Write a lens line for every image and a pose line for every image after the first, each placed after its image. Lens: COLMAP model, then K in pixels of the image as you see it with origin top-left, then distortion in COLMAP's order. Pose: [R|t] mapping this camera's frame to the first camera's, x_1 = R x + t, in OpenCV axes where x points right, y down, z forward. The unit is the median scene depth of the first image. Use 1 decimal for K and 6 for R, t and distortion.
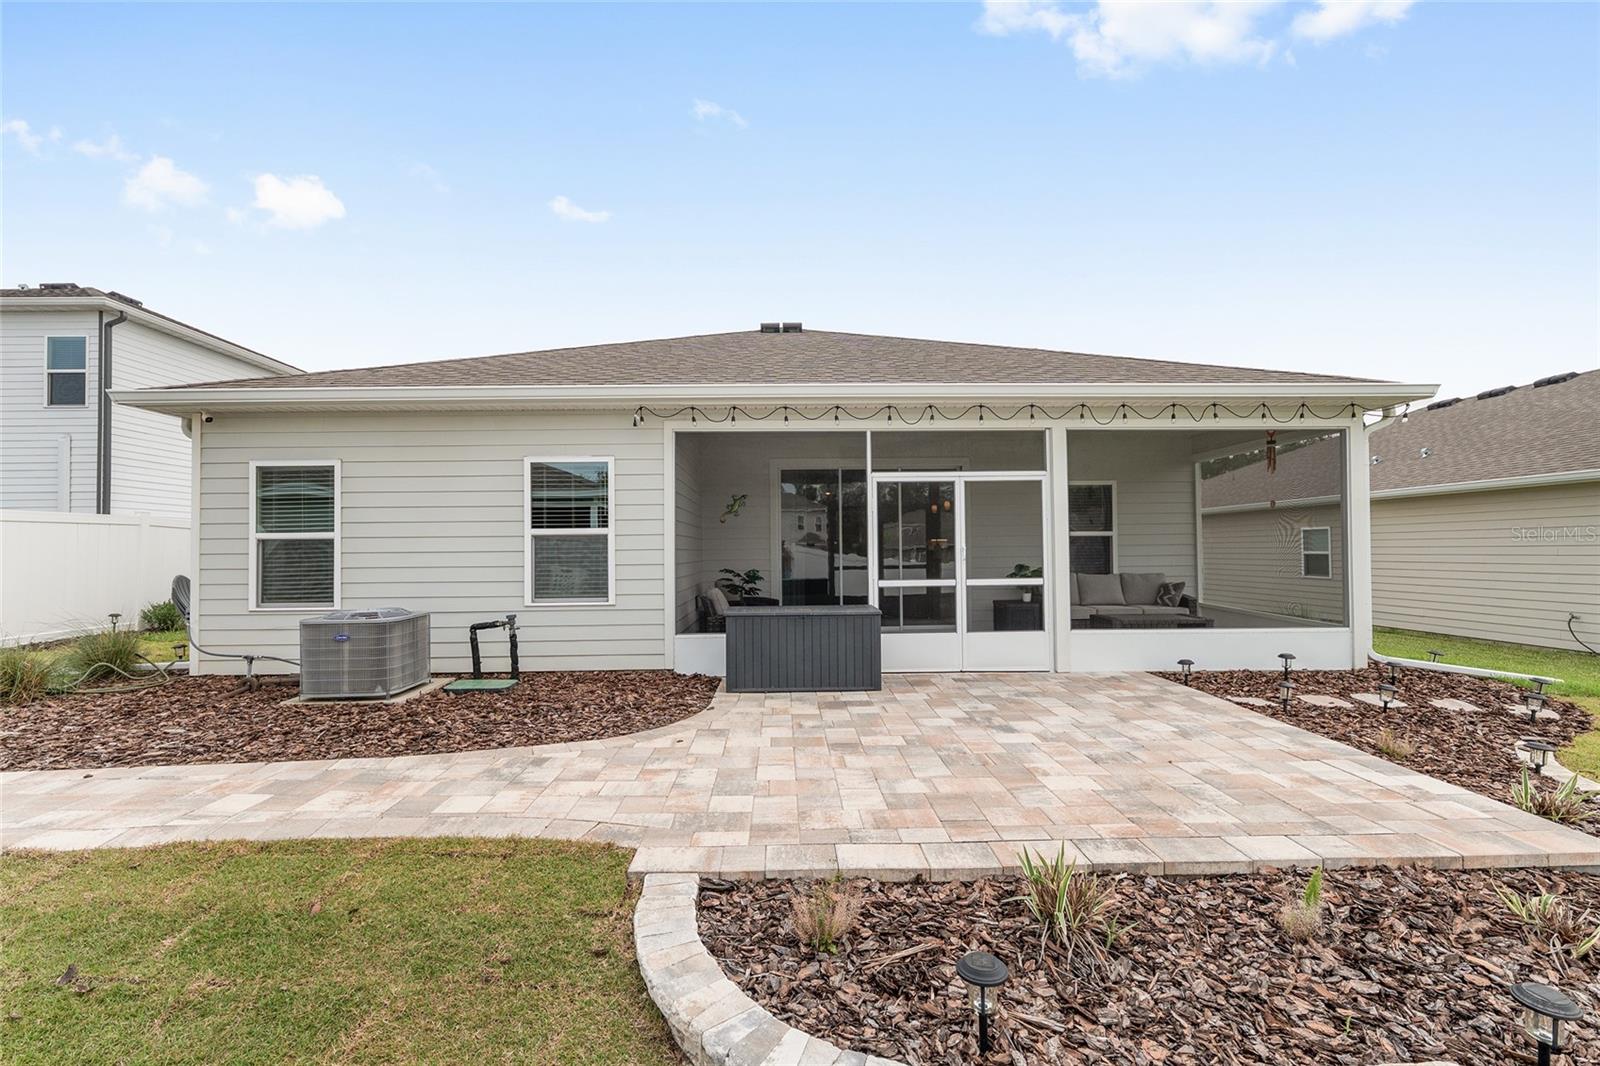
lens RADIAL K [[704.3, 0, 799.6], [0, 704.3, 543.2], [0, 0, 1]] dist [-0.000612, -0.000131]
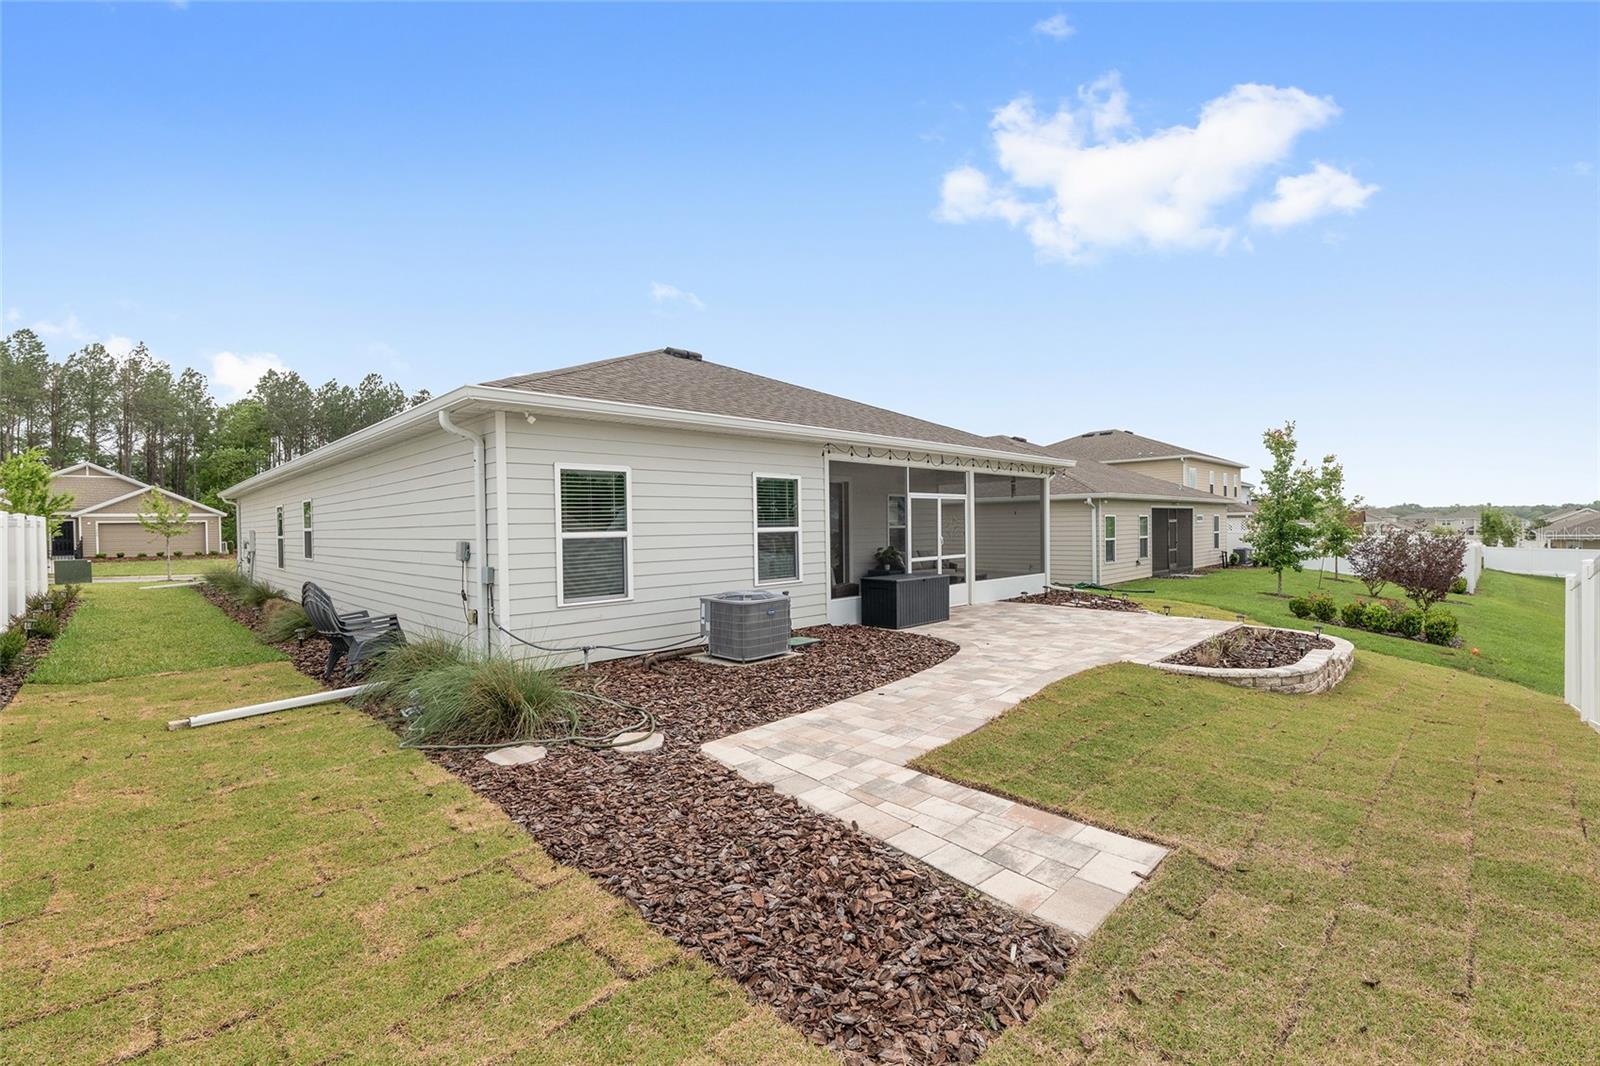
lens RADIAL K [[689.4, 0, 794.2], [0, 689.4, 532.5], [0, 0, 1]] dist [-0.000310, 0.000069]
pose [[0.731308, -0.007918, 0.682002, -1.204890], [-0.000154, 0.999931, 0.011775, -0.026323], [-0.682048, -0.008716, 0.731256, 0.008788]]
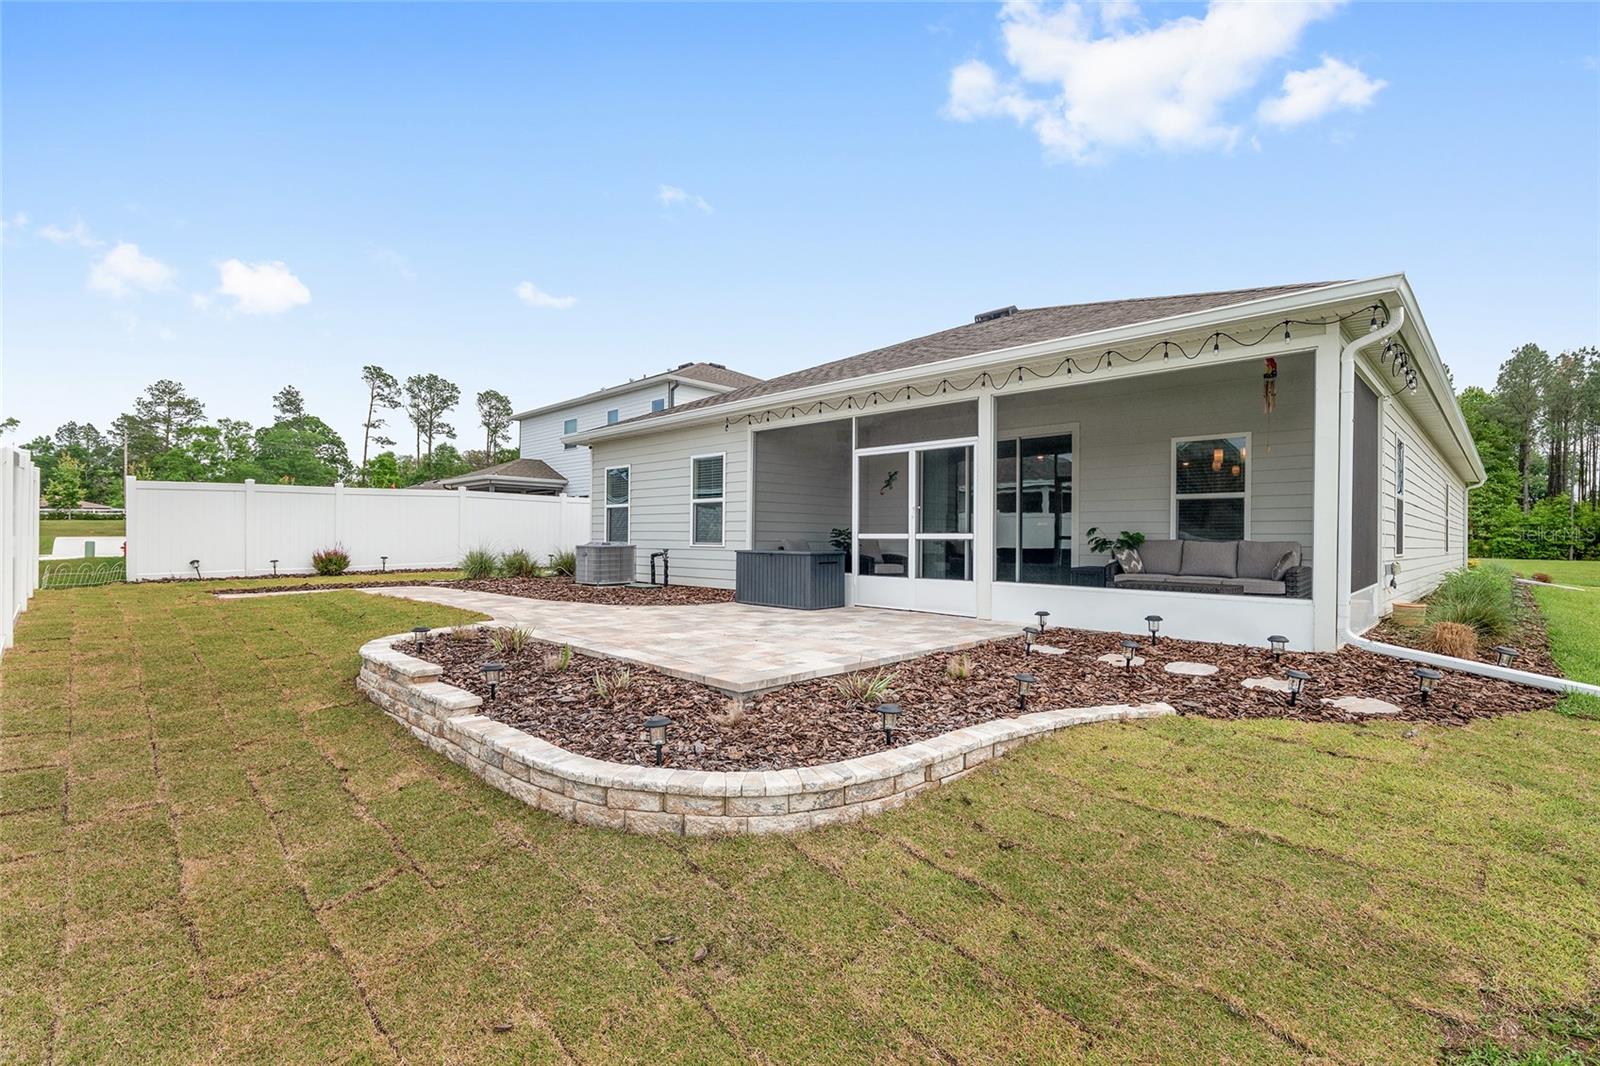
lens RADIAL K [[733.1, 0, 797.6], [0, 733.1, 536.9], [0, 0, 1]] dist [0.001230, -0.000273]
pose [[0.689116, 0.014254, -0.724511, 1.009391], [-0.010679, 0.999898, 0.009515, 0.048126], [0.724572, 0.001180, 0.689198, 0.007278]]
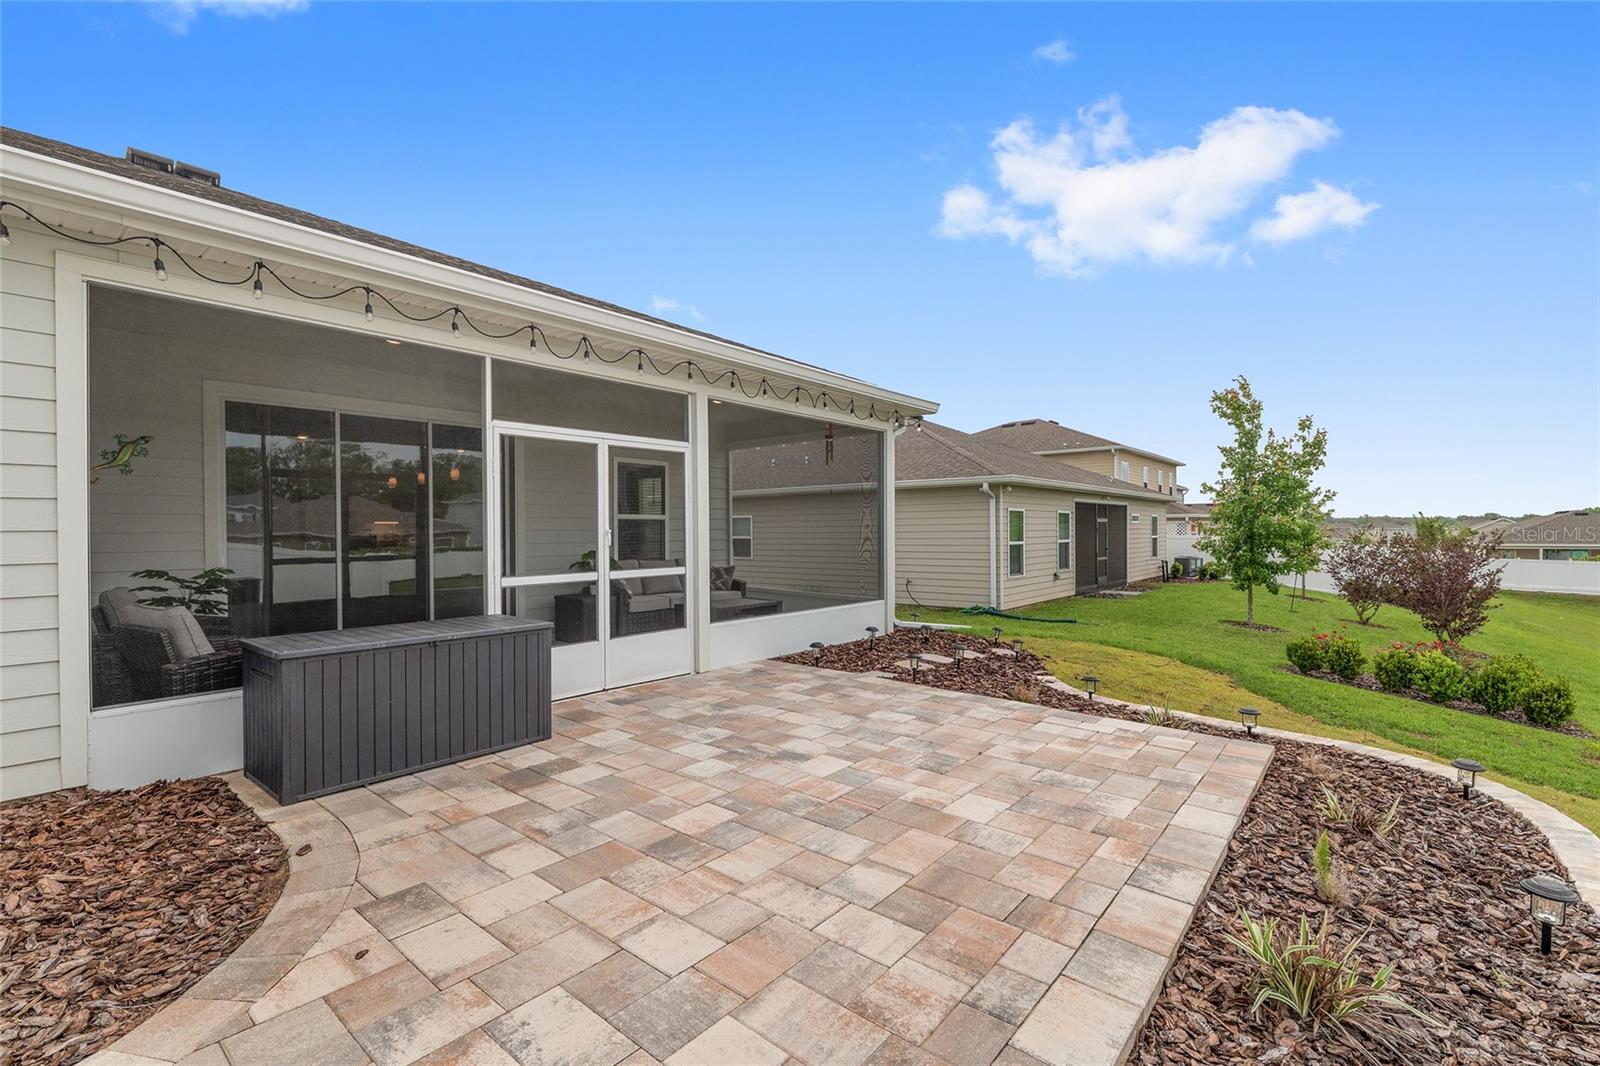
lens RADIAL K [[709.1, 0, 796.1], [0, 709.1, 534.2], [0, 0, 1]] dist [-0.001874, 0.000124]
pose [[0.664362, 0.001385, 0.747410, -0.216738], [-0.006287, 0.999973, 0.003735, 0.006299], [-0.747385, -0.007180, 0.664353, 0.330291]]
